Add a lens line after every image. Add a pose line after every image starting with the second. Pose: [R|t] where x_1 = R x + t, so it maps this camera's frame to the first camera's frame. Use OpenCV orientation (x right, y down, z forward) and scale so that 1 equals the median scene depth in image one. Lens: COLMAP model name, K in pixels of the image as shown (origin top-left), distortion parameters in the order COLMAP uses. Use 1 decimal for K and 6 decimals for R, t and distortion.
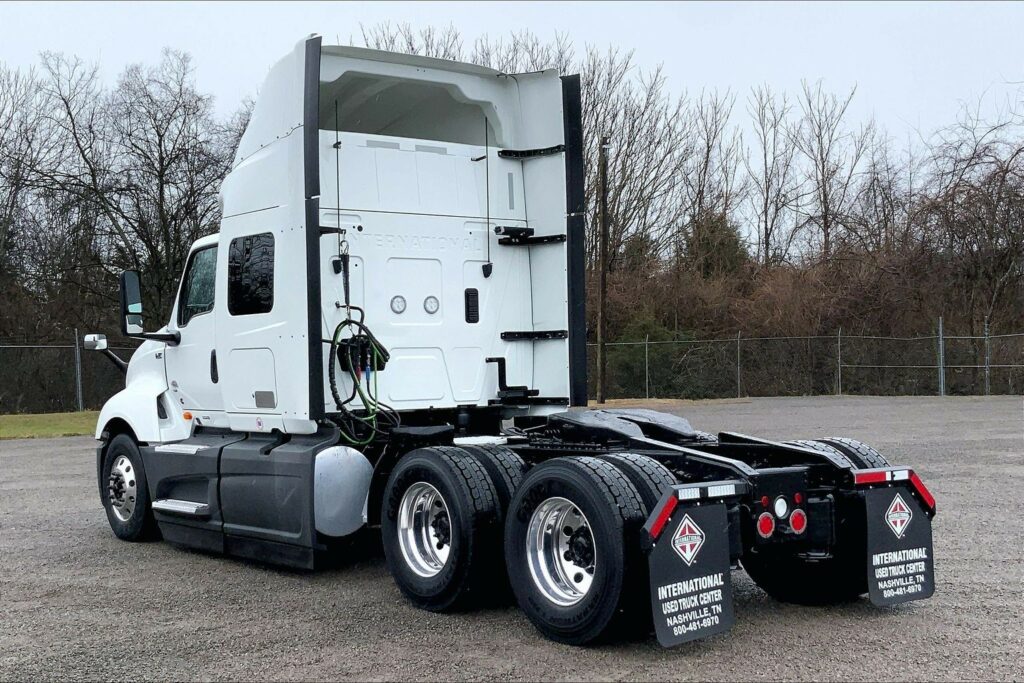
lens RADIAL K [[1275.5, 0, 501.1], [0, 1275.5, 345.3], [0, 0, 1]] dist [0.053251, 0.000000]
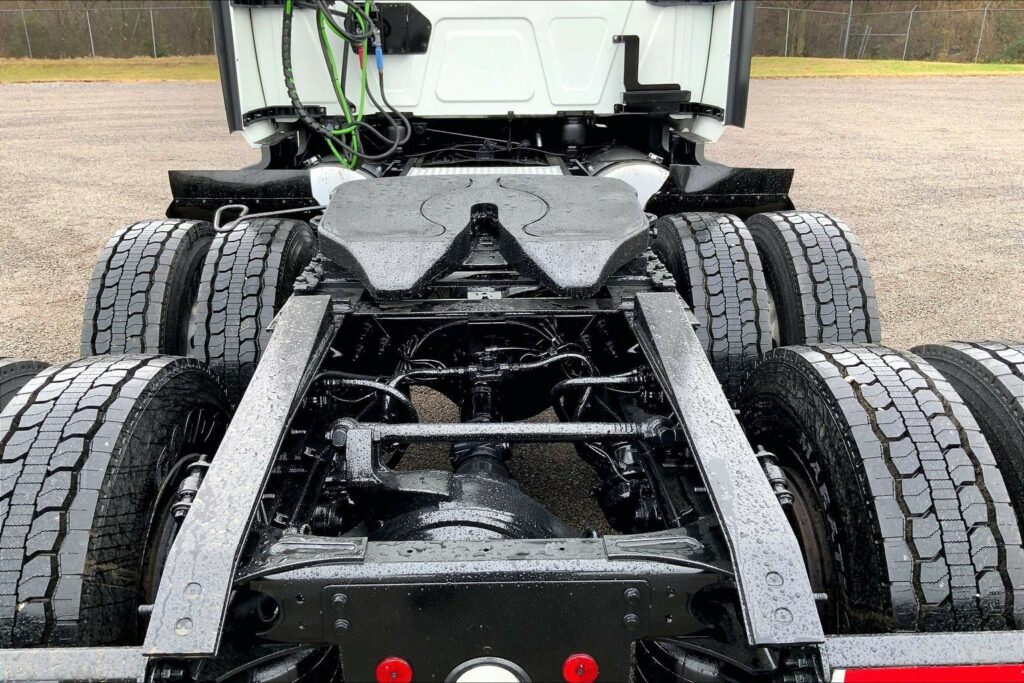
lens RADIAL K [[835.0, 0, 519.0], [0, 835.0, 342.5], [0, 0, 1]] dist [0.068642, -0.118716]
pose [[0.832776, 0.208085, -0.513016, 0.209087], [-0.002454, 0.928051, 0.372444, -0.004378], [0.553605, -0.308904, 0.773369, 0.636776]]
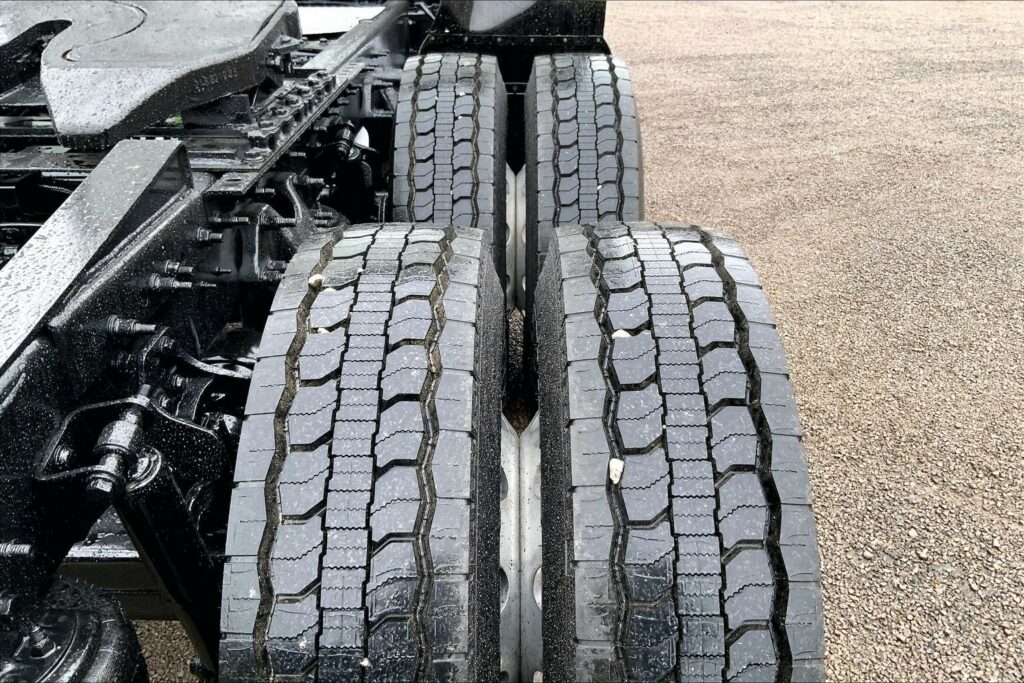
lens RADIAL K [[835.0, 0, 511.6], [0, 835.0, 349.7], [0, 0, 1]] dist [0.068642, -0.118716]
pose [[0.811599, 0.297015, -0.503080, 0.251077], [-0.007882, 0.866609, 0.498925, 0.019798], [0.584162, -0.400961, 0.705680, 0.734762]]
